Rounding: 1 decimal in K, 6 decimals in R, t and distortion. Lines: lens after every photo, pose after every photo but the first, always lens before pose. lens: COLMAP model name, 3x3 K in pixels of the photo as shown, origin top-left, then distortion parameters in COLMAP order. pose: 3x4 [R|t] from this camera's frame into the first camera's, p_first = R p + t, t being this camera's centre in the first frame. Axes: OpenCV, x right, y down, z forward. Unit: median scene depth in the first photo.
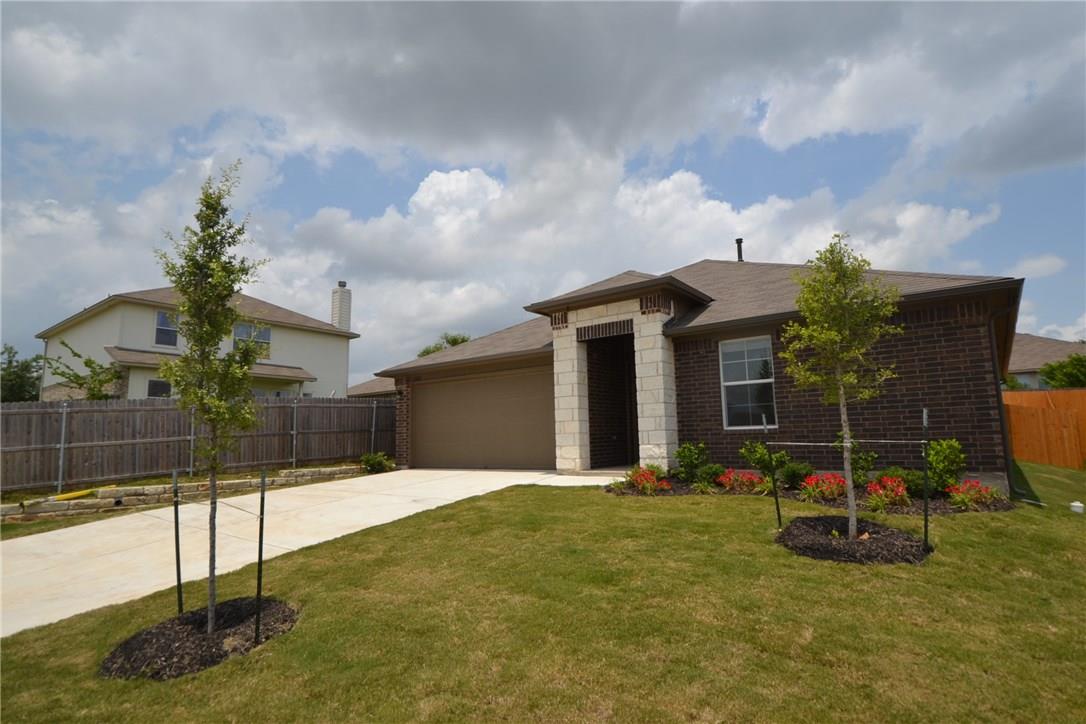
lens RADIAL K [[556.2, 0, 543.0], [0, 556.2, 362.0], [0, 0, 1]] dist [0.001401, 0.000059]
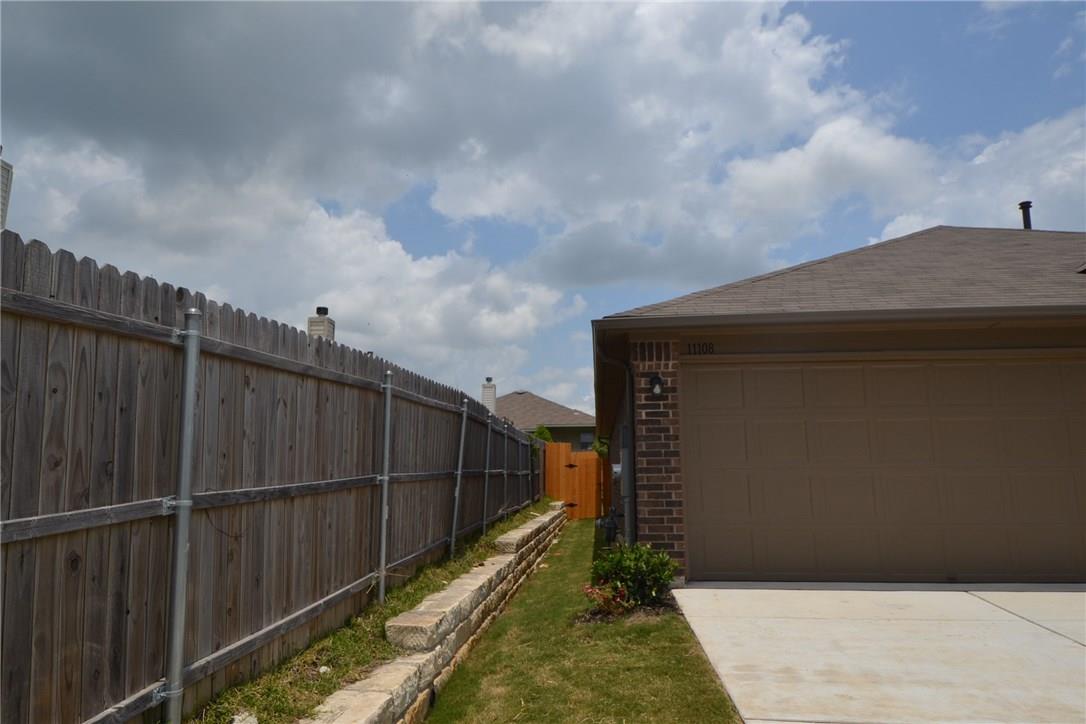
lens RADIAL K [[670.8, 0, 543.0], [0, 670.8, 362.0], [0, 0, 1]] dist [-0.003223, -0.003400]
pose [[0.838874, 0.114500, 0.532147, -0.770566], [-0.089565, 0.993336, -0.072543, 0.114122], [-0.536907, 0.013193, 0.843538, 0.895611]]
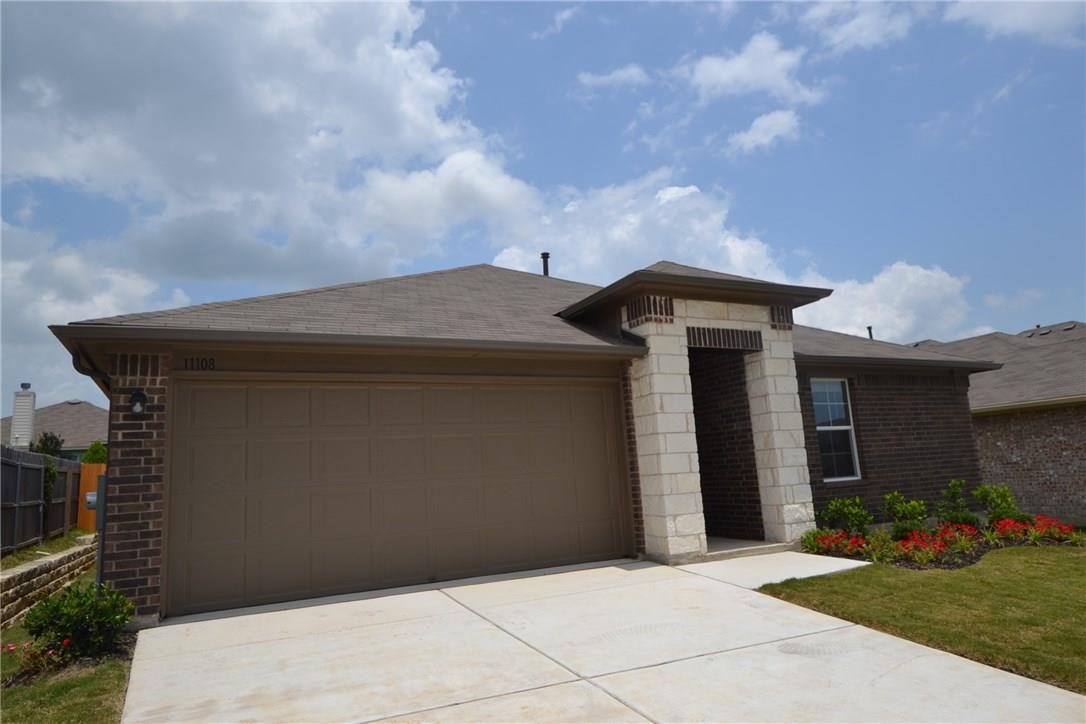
lens RADIAL K [[678.1, 0, 544.4], [0, 678.1, 369.3], [0, 0, 1]] dist [0.019870, -0.001522]
pose [[0.442076, 0.143608, 0.885407, -0.704567], [-0.075997, 0.989548, -0.122555, 0.096648], [-0.893752, -0.013109, 0.448369, 0.805177]]
